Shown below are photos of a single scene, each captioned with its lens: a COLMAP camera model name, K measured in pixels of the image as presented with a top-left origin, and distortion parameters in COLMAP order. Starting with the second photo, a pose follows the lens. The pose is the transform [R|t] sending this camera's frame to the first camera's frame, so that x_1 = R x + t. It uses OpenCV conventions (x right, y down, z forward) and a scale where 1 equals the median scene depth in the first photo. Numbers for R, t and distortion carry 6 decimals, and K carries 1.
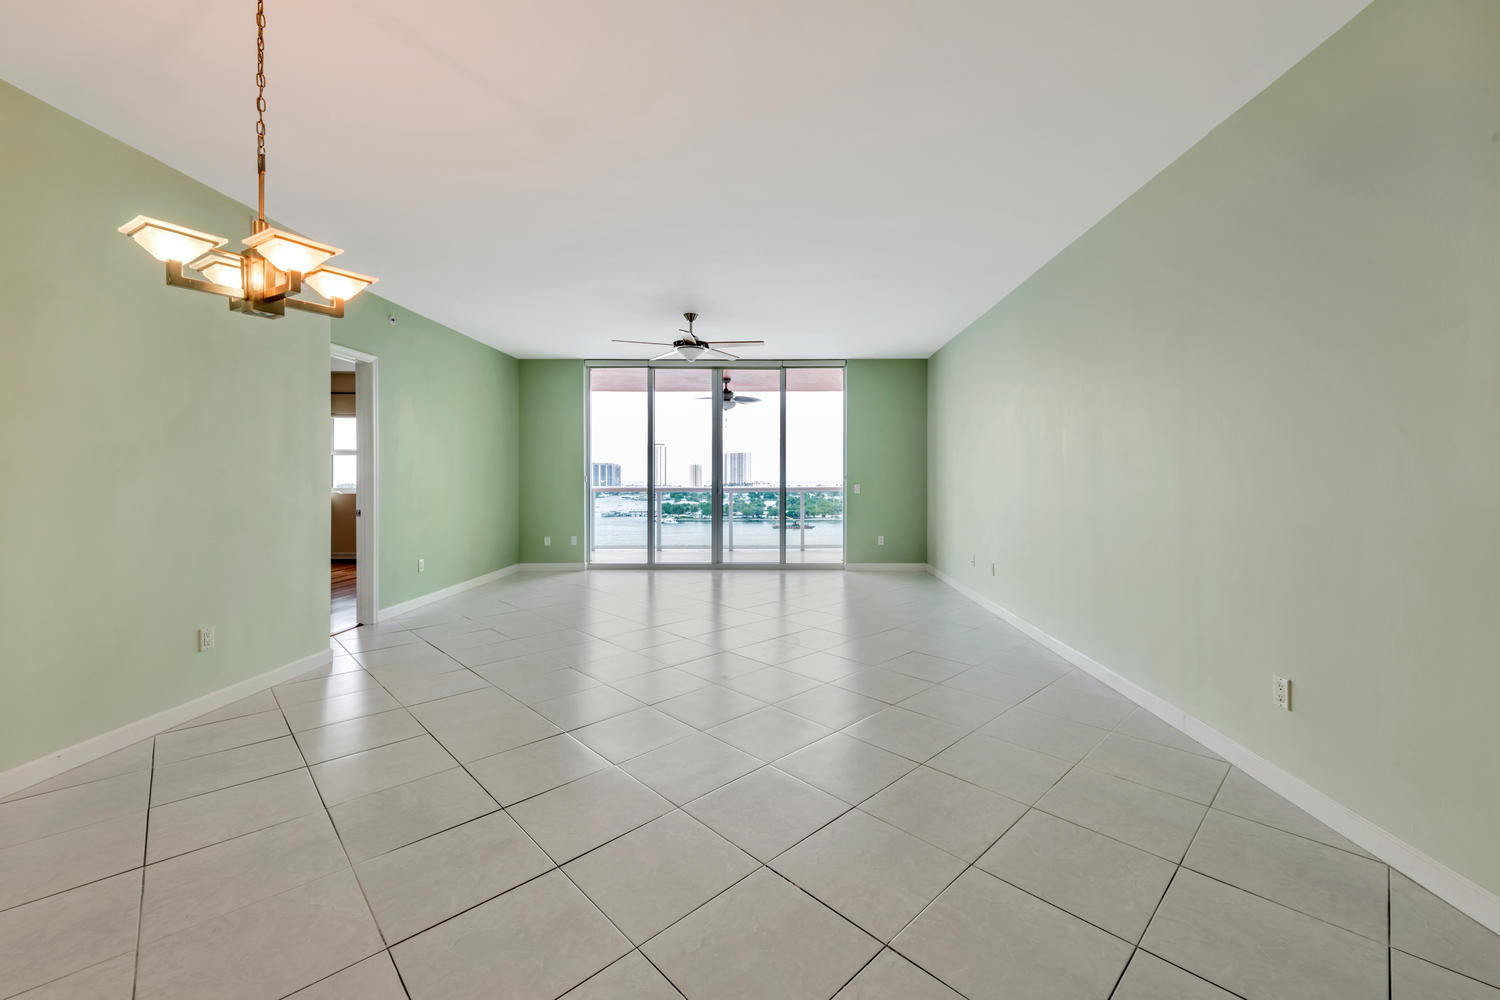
lens RADIAL K [[594.6, 0, 755.0], [0, 594.6, 478.0], [0, 0, 1]] dist [0.018156, -0.000476]
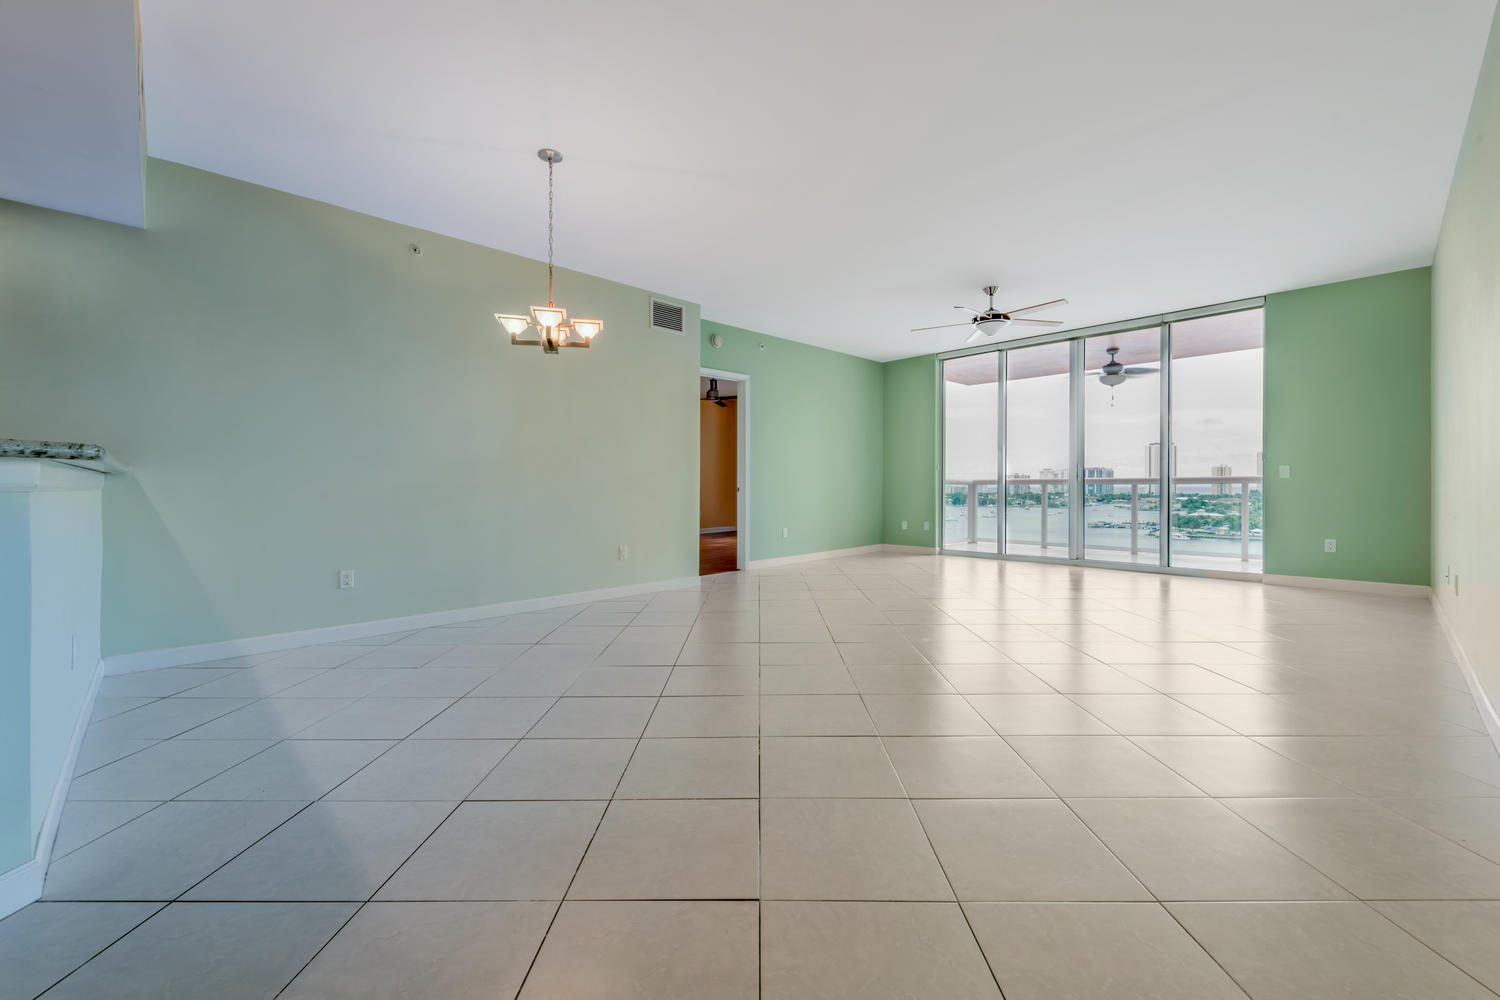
lens RADIAL K [[594.6, 0, 755.0], [0, 594.6, 478.0], [0, 0, 1]] dist [0.018156, -0.000476]
pose [[0.709266, -0.011125, -0.704853, 0.225052], [0.000985, 0.999890, -0.014790, 0.035157], [0.704941, 0.009796, 0.709199, 0.034753]]
